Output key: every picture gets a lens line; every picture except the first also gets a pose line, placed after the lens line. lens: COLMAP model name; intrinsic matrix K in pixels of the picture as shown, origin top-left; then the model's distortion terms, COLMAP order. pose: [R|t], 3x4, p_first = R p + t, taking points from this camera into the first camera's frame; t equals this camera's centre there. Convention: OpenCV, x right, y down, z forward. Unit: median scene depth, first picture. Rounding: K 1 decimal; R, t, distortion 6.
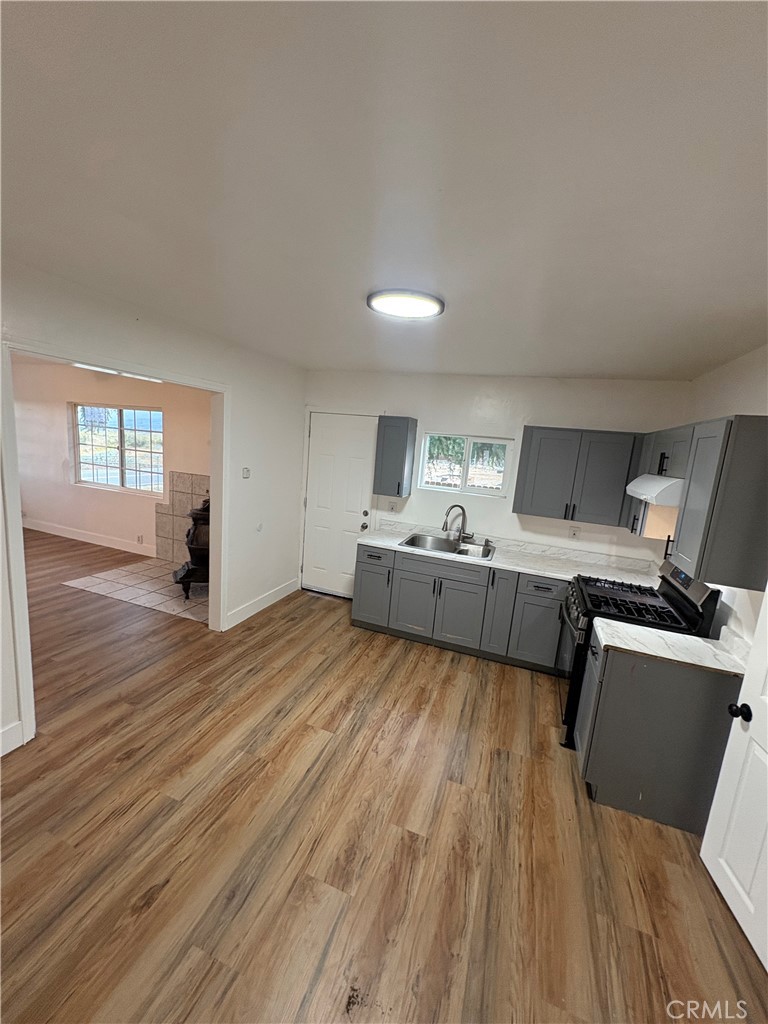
lens RADIAL K [[408.9, 0, 383.1], [0, 408.9, 513.0], [0, 0, 1]] dist [-0.000129, 0.000046]
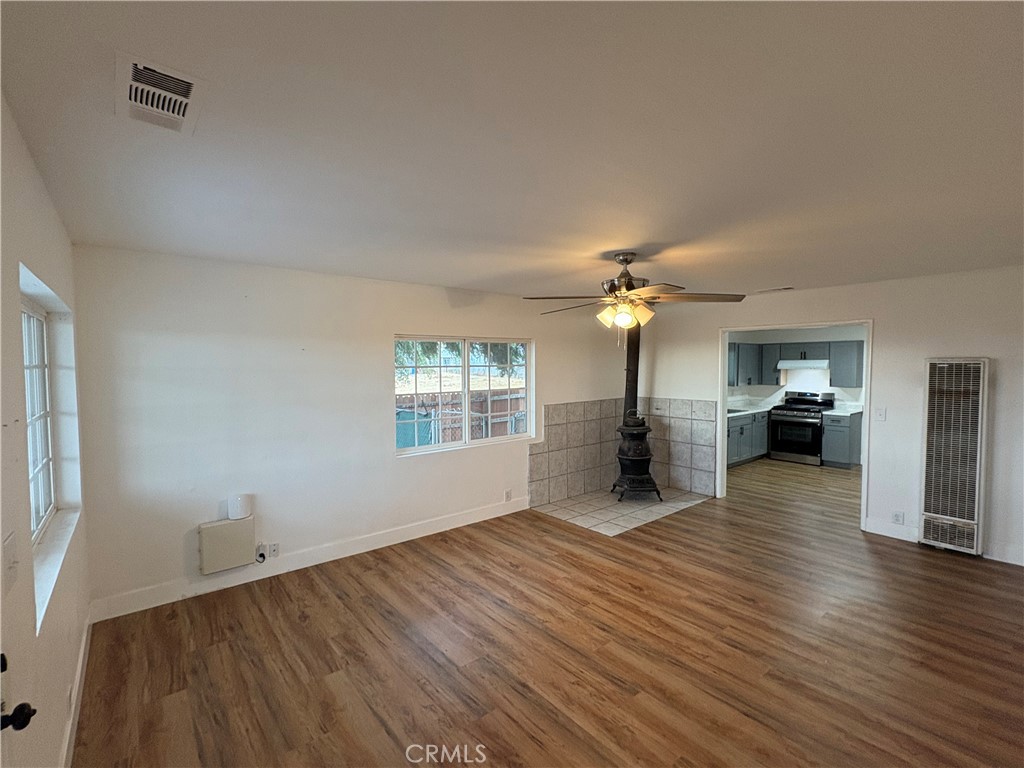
lens RADIAL K [[466.6, 0, 510.7], [0, 466.6, 383.5], [0, 0, 1]] dist [0.004608, 0.000432]
pose [[0.504583, -0.123341, 0.854507, -2.632647], [0.195423, 0.980371, 0.026111, -0.349103], [-0.840955, 0.153815, 0.518783, 0.904116]]
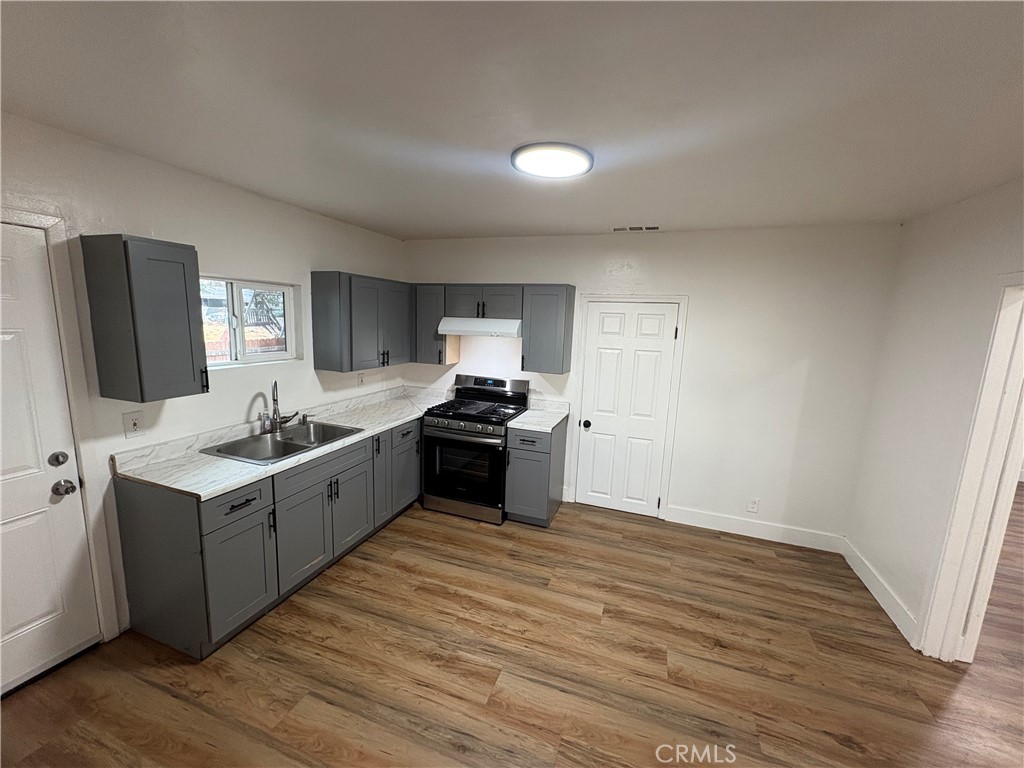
lens RADIAL K [[408.9, 0, 514.5], [0, 408.9, 382.3], [0, 0, 1]] dist [-0.000129, 0.000046]
pose [[-0.005722, -0.237012, 0.971490, -0.662264], [0.135779, 0.962324, 0.235576, -0.168238], [-0.990723, 0.133256, 0.026675, 0.753551]]
